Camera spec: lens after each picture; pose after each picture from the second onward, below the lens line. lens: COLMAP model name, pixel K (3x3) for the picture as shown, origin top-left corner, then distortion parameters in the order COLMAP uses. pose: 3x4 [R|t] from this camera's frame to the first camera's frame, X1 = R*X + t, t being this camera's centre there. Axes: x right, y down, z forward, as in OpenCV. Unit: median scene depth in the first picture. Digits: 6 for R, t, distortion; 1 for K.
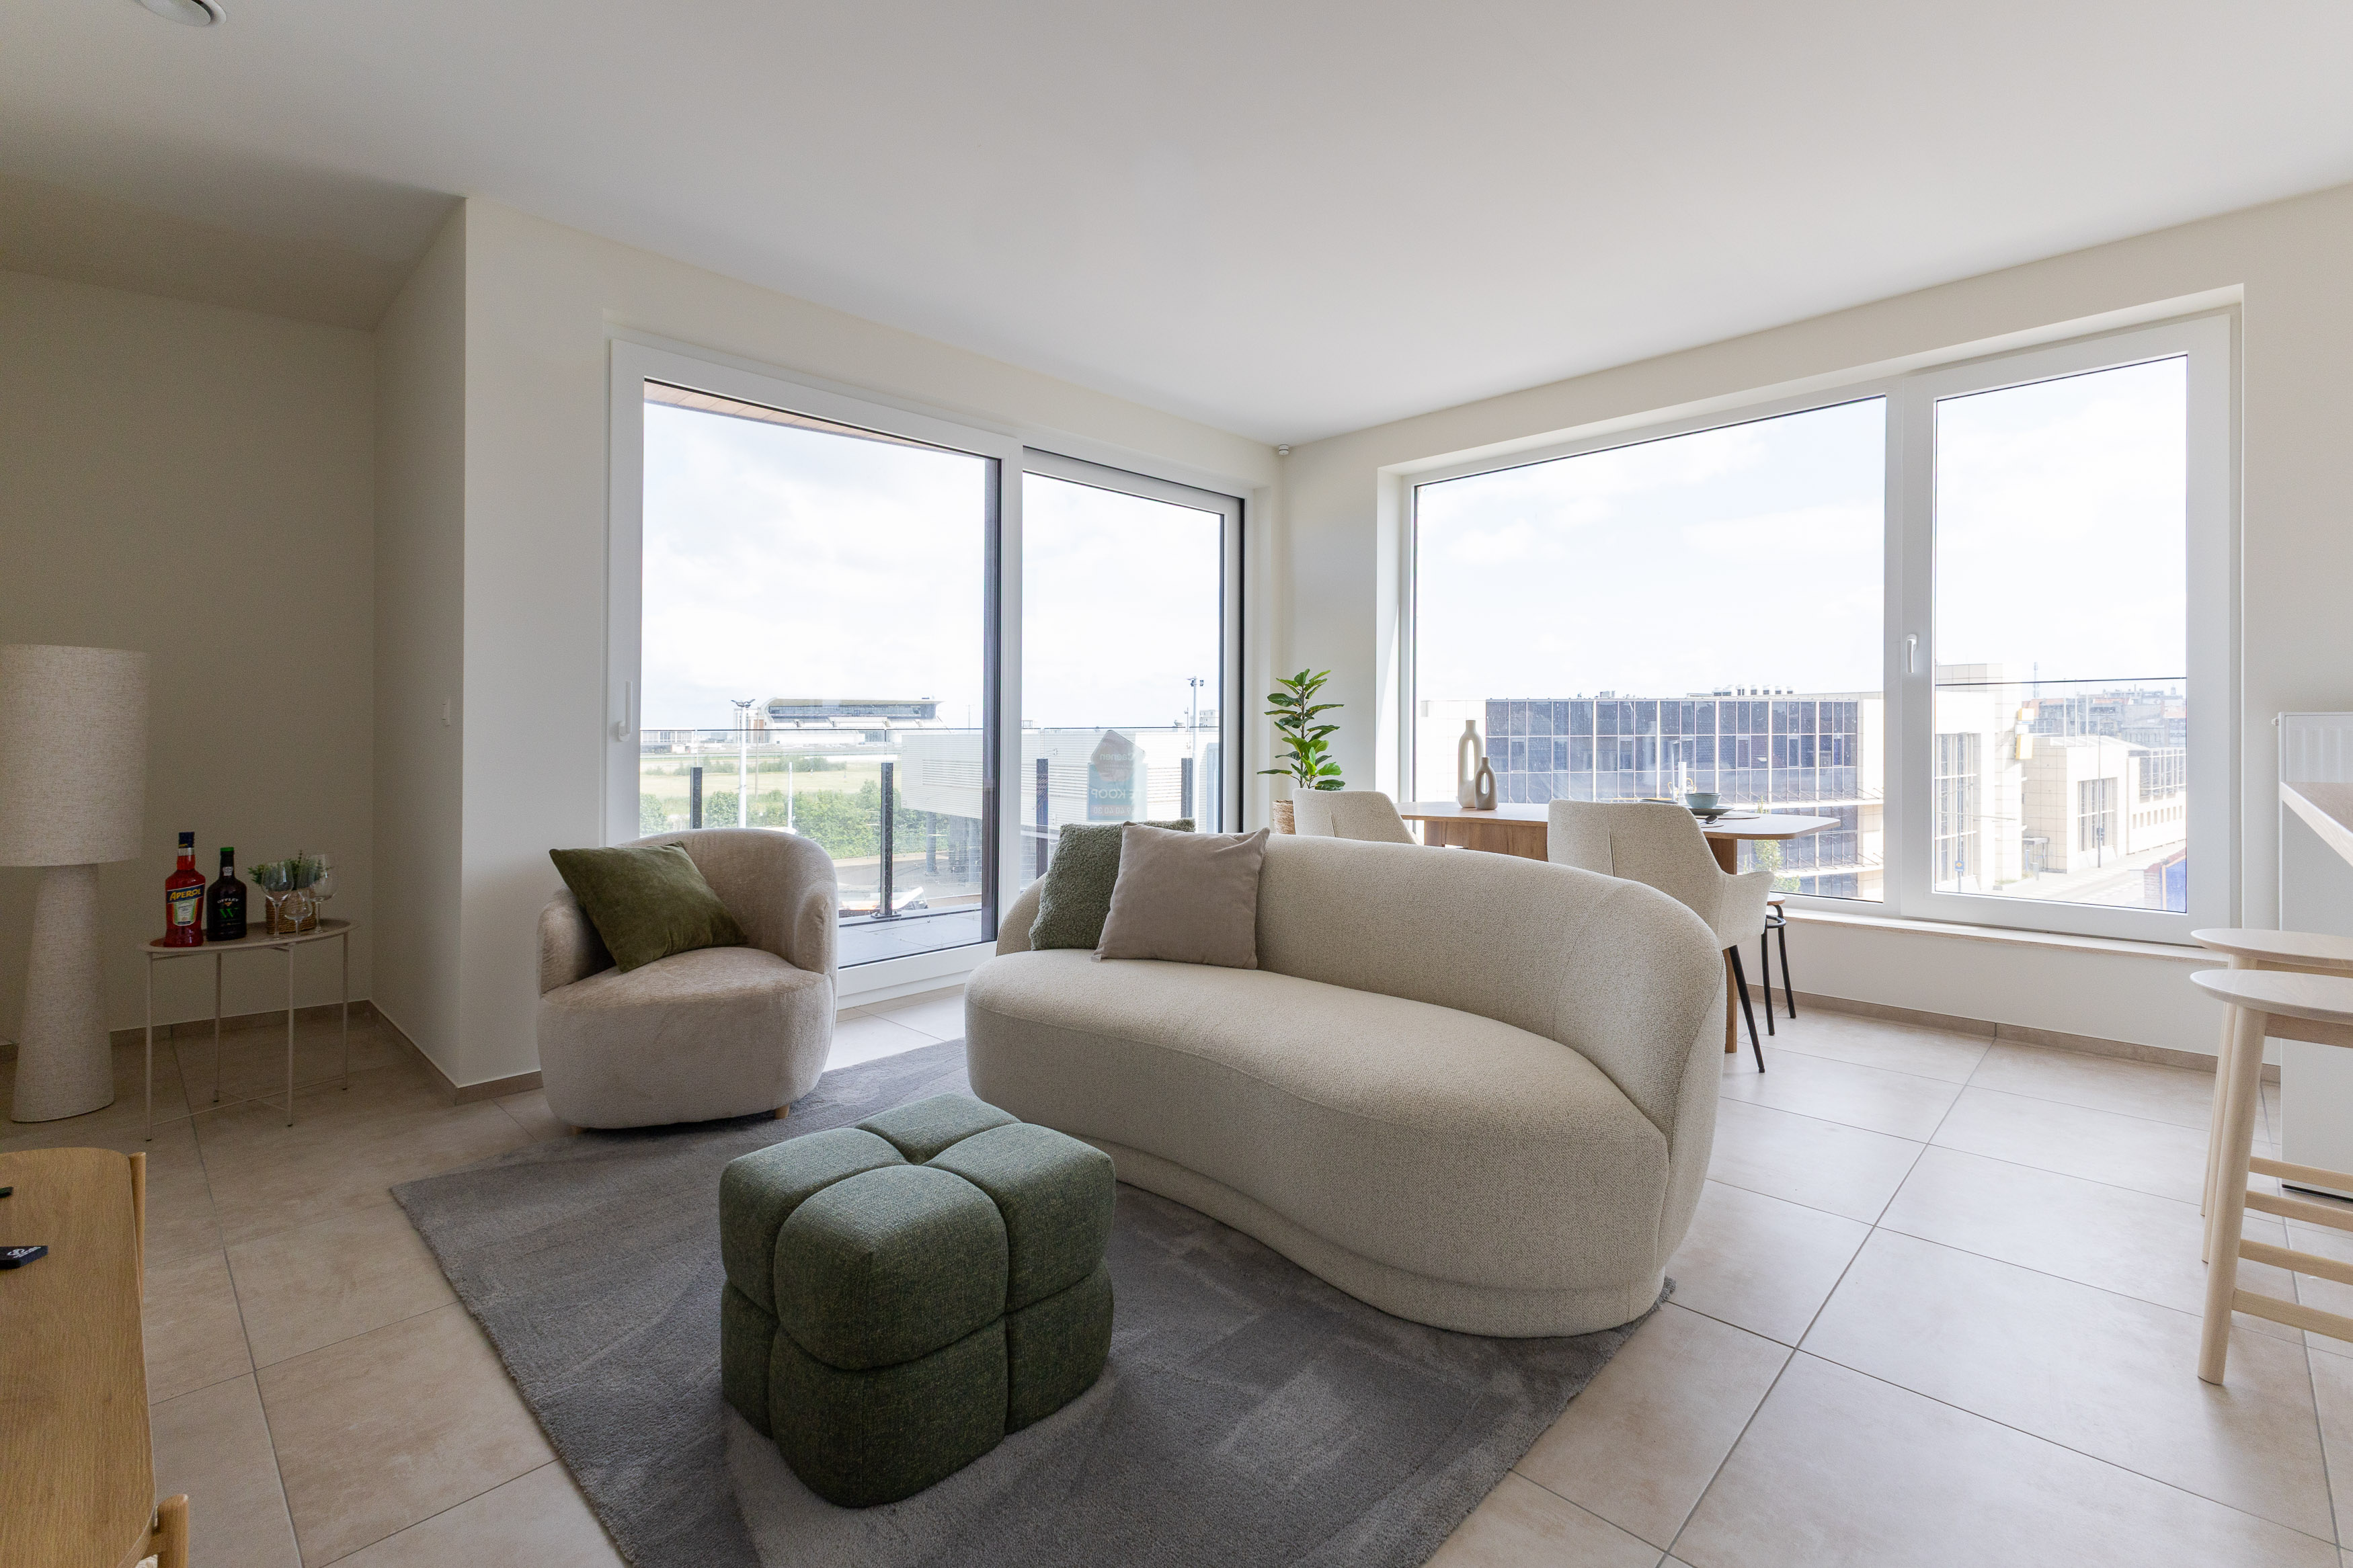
lens RADIAL K [[1052.1, 0, 1169.0], [0, 1052.1, 728.8], [0, 0, 1]] dist [-0.002064, 0.000080]
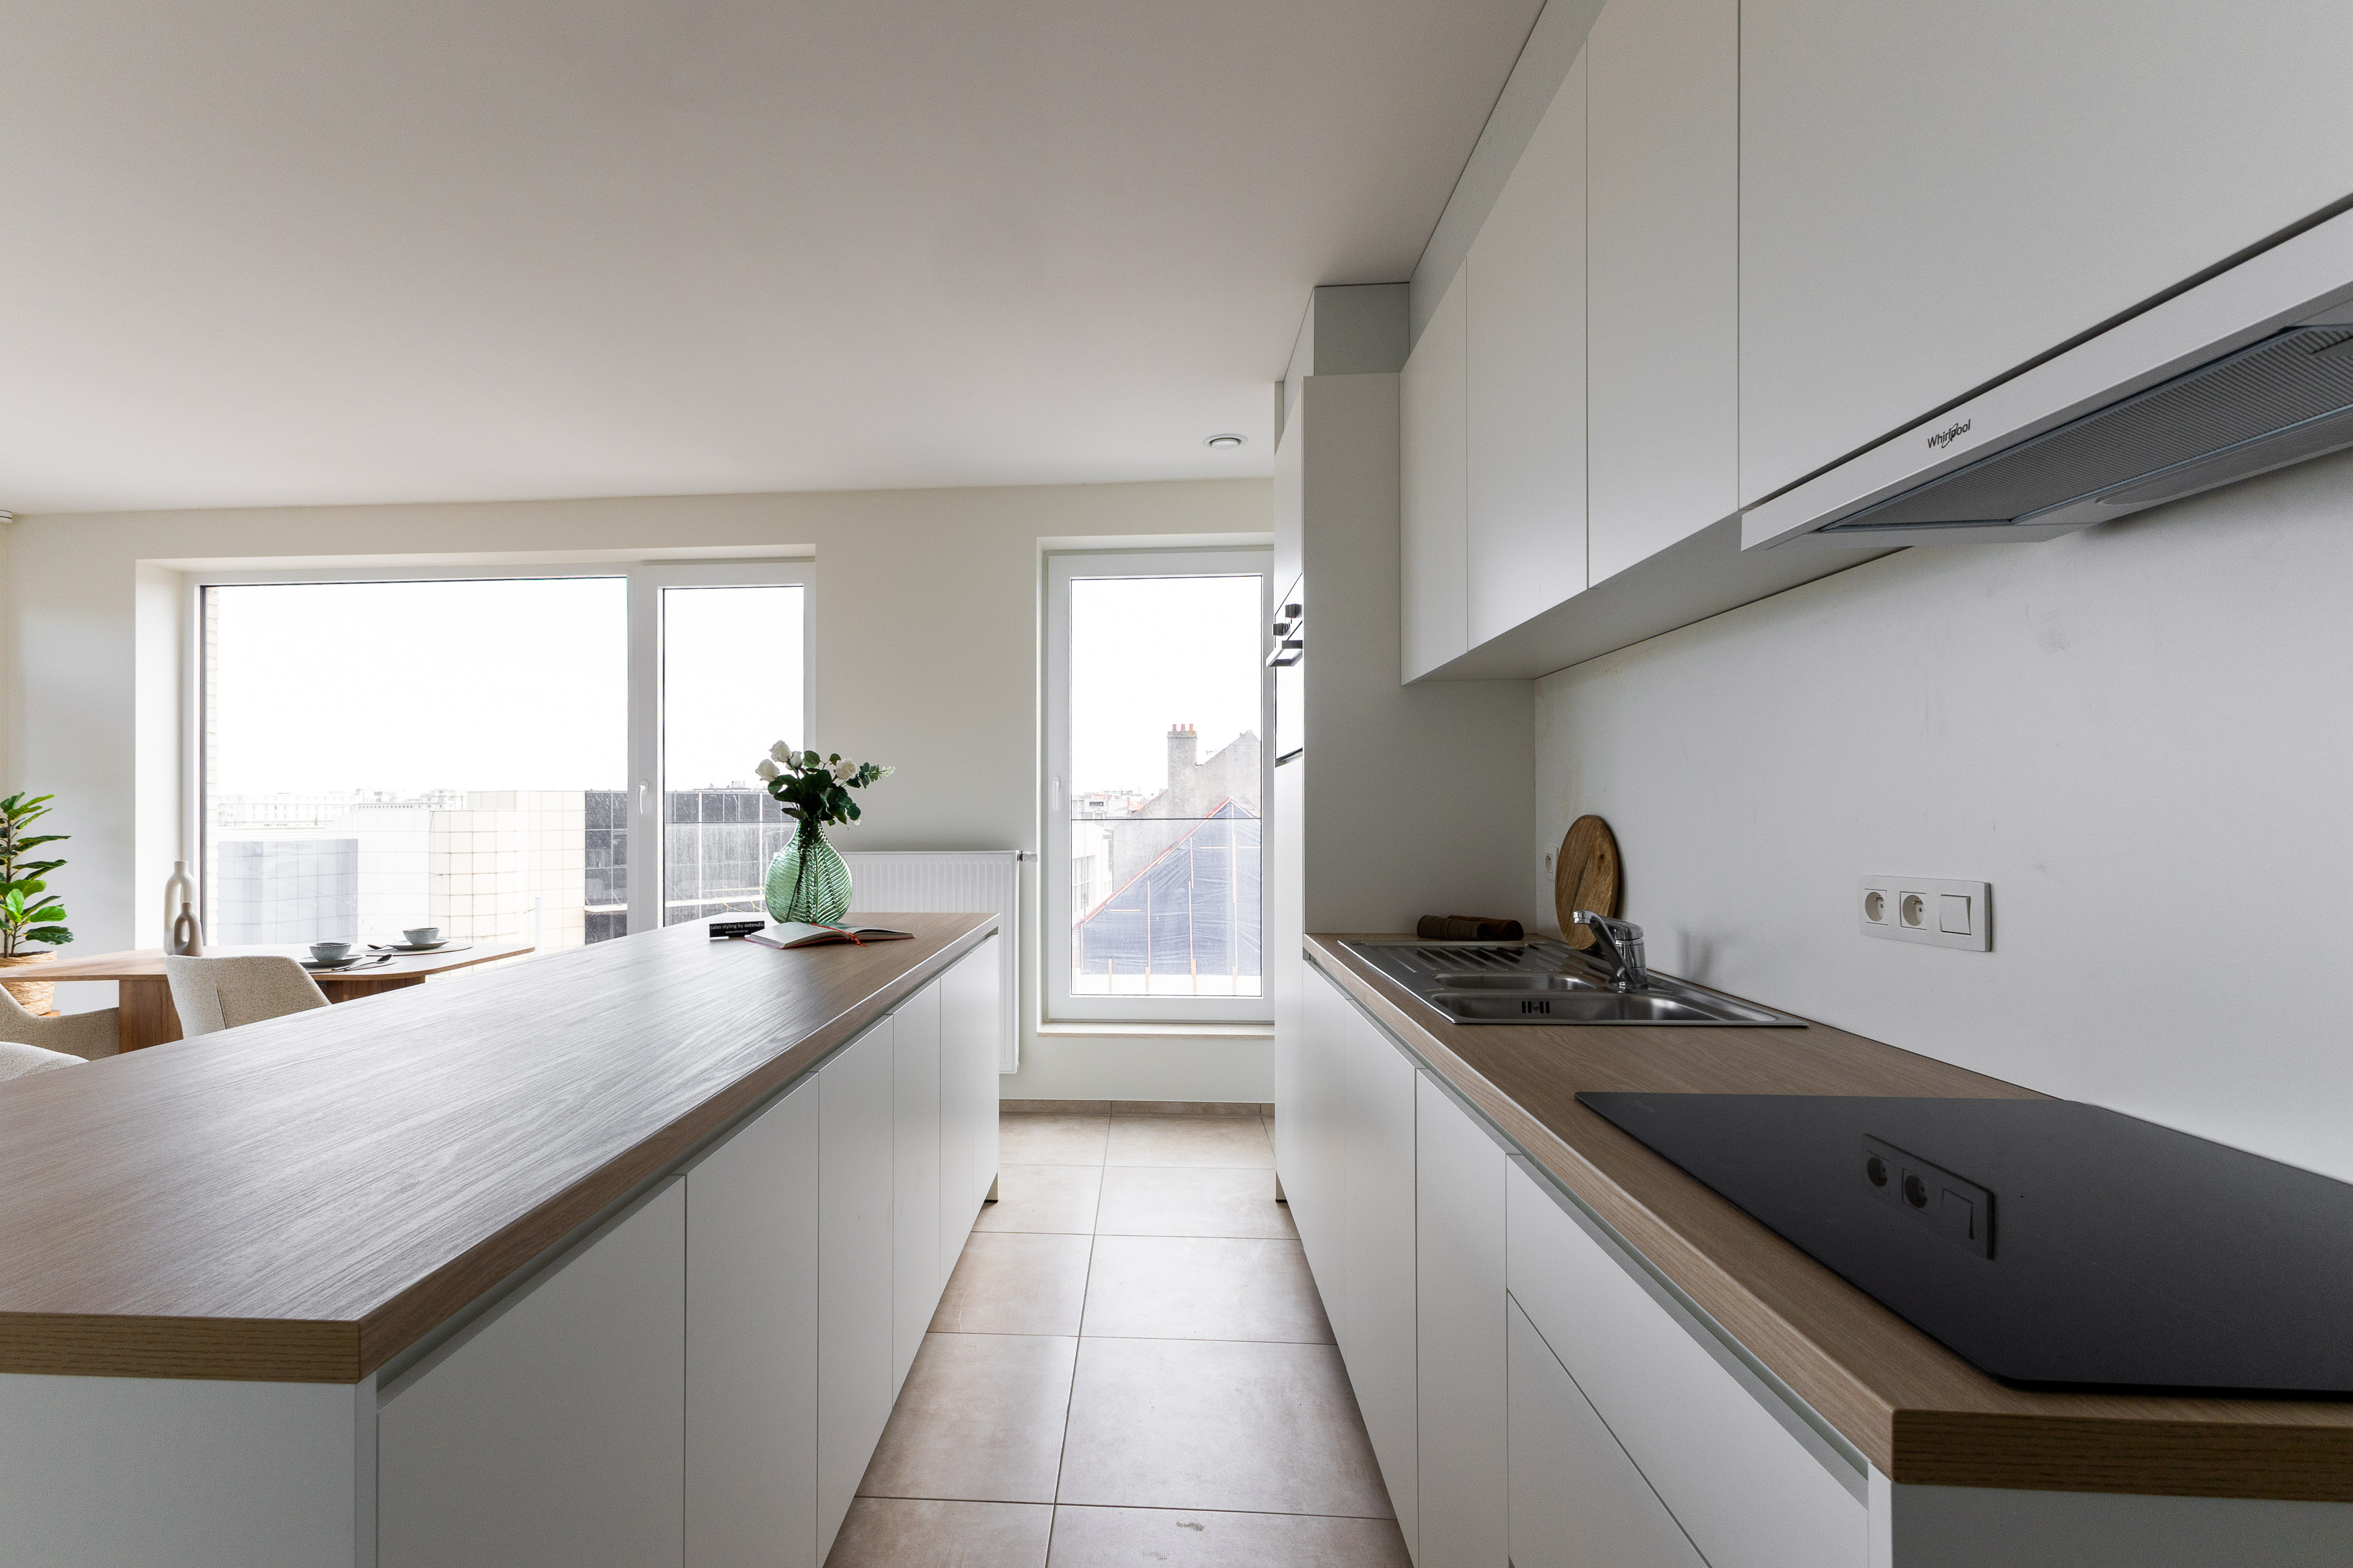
lens RADIAL K [[1052.1, 0, 1166.0], [0, 1052.1, 803.4], [0, 0, 1]] dist [-0.002064, 0.000080]
pose [[0.745287, 0.000483, 0.666744, 0.291933], [0.004380, 0.999975, -0.005620, -0.045867], [-0.666730, 0.007109, 0.745266, -0.234318]]
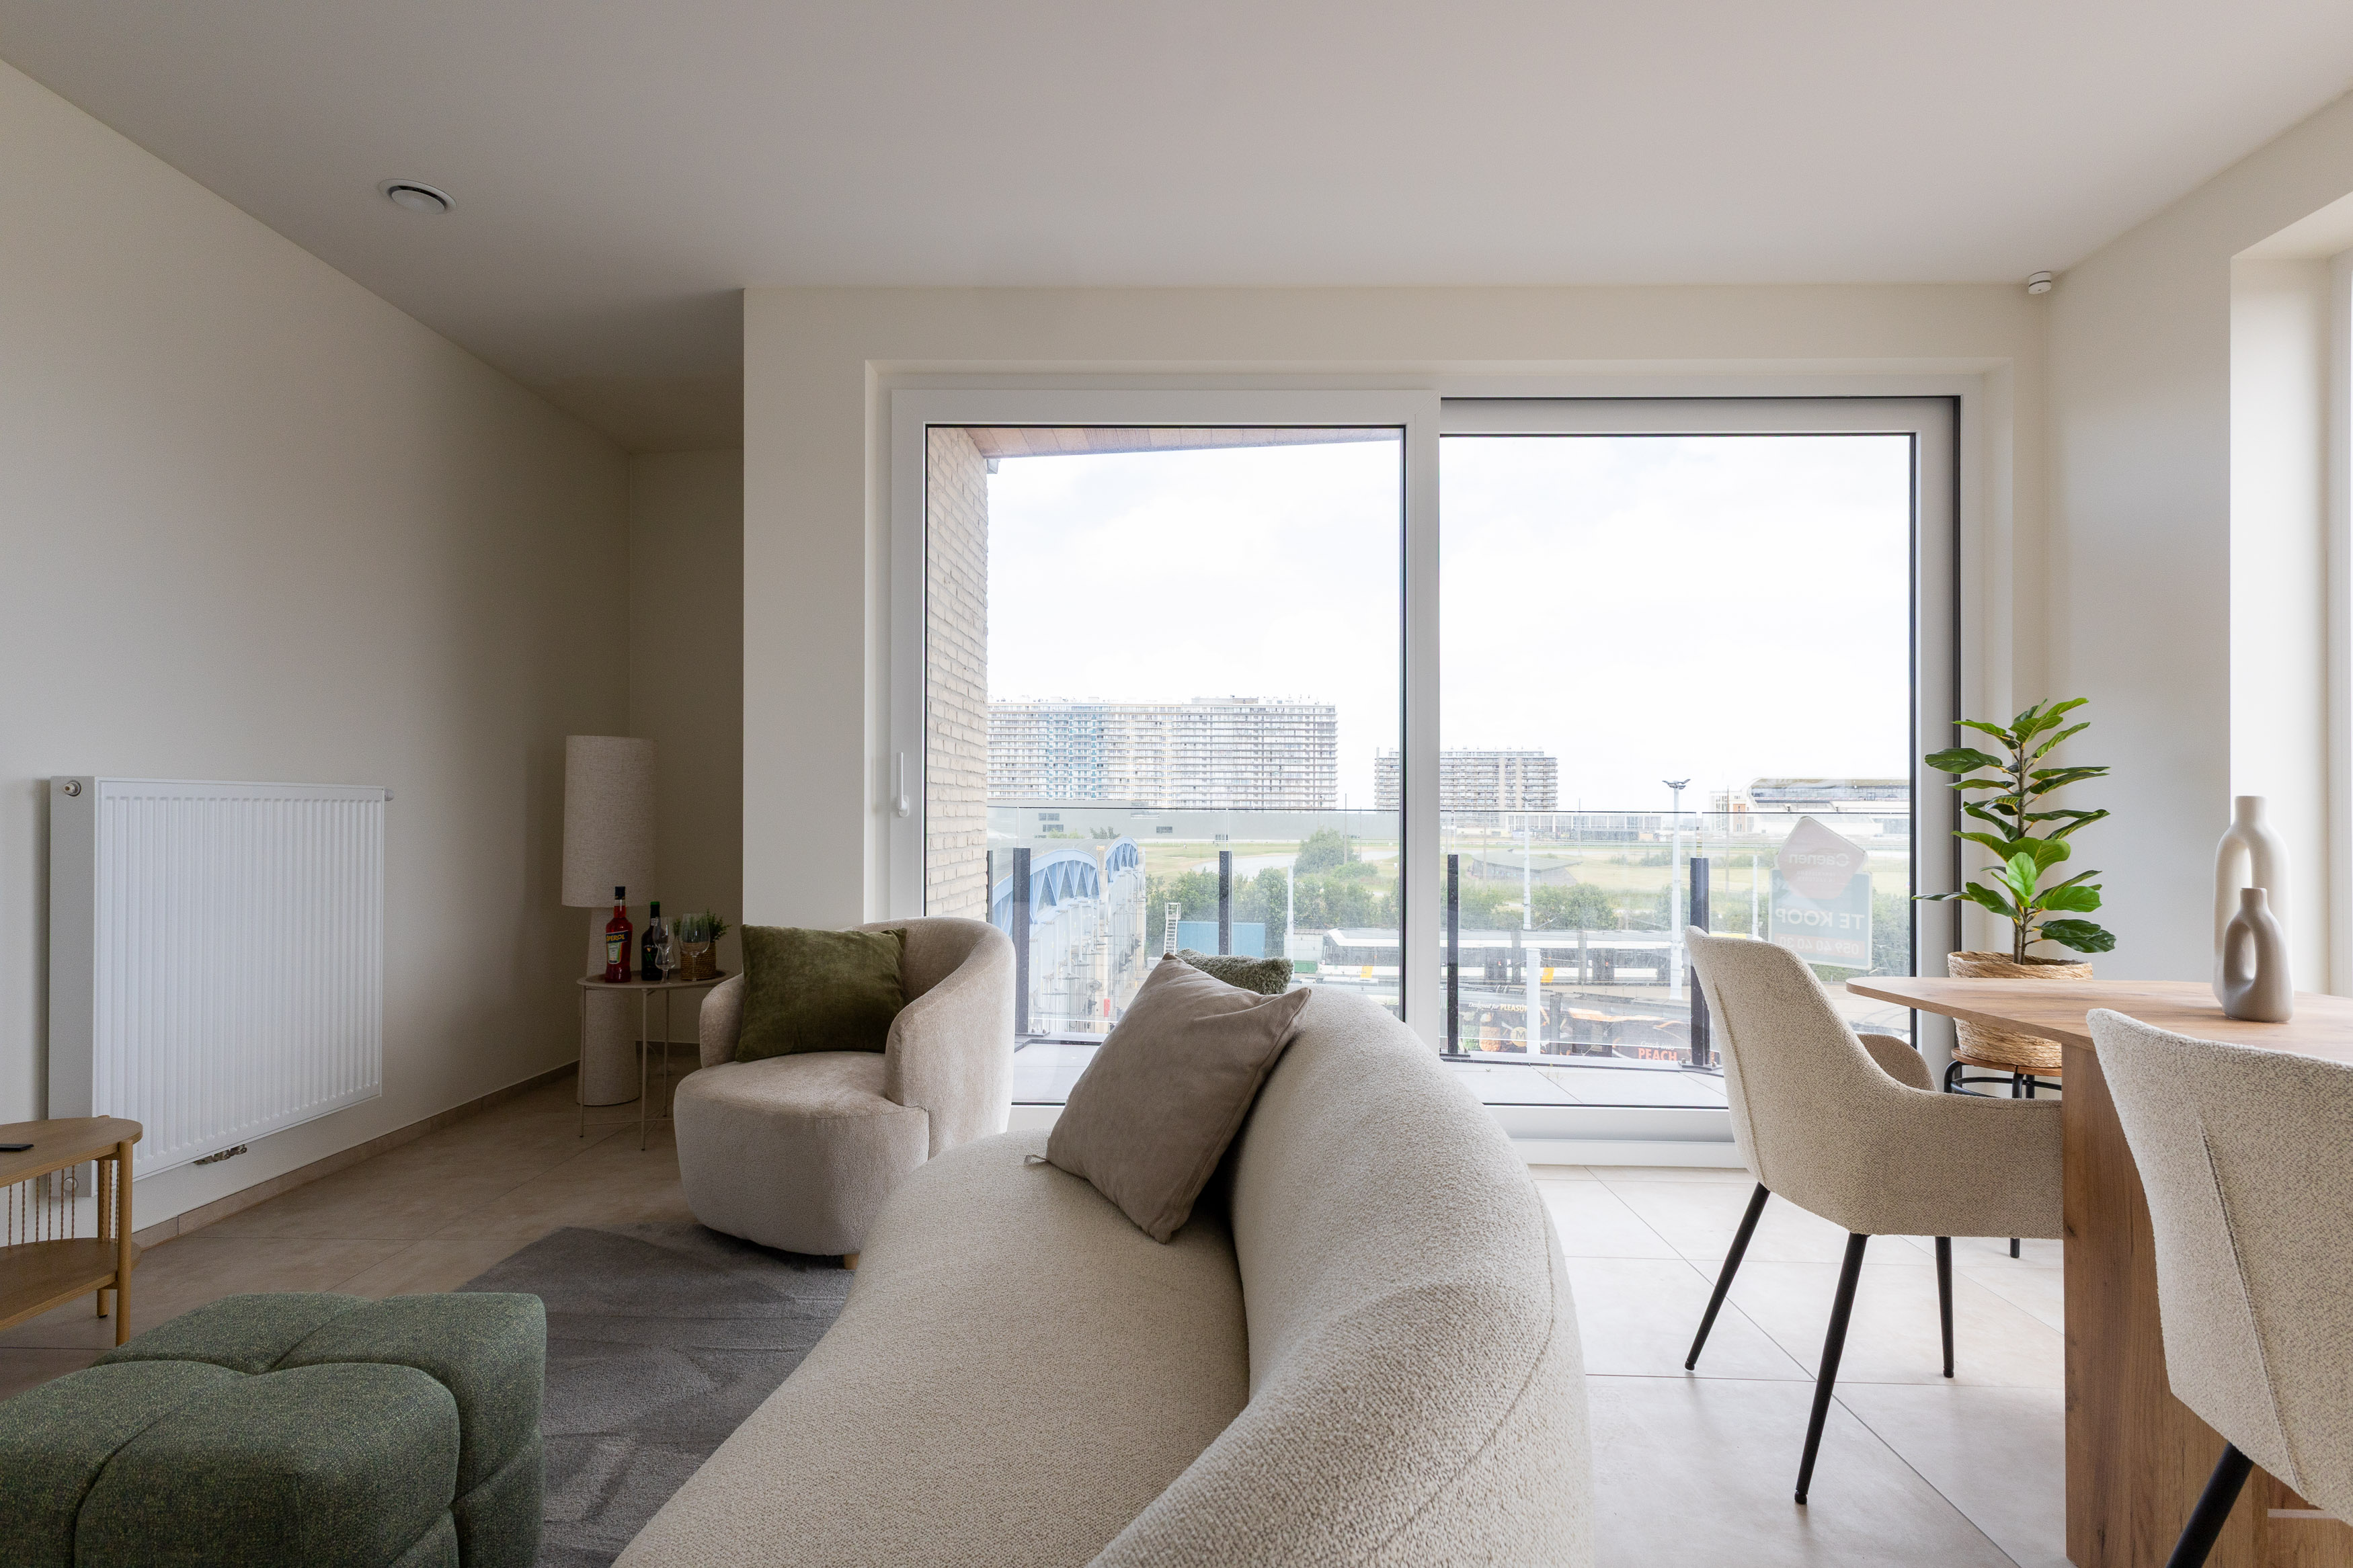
lens RADIAL K [[1208.6, 0, 1172.5], [0, 1208.6, 790.2], [0, 0, 1]] dist [0.005454, 0.000108]
pose [[0.670293, -0.003081, -0.742090, 0.329204], [-0.011594, 0.999826, -0.014624, 0.000515], [0.742006, 0.018406, 0.670140, 0.343494]]
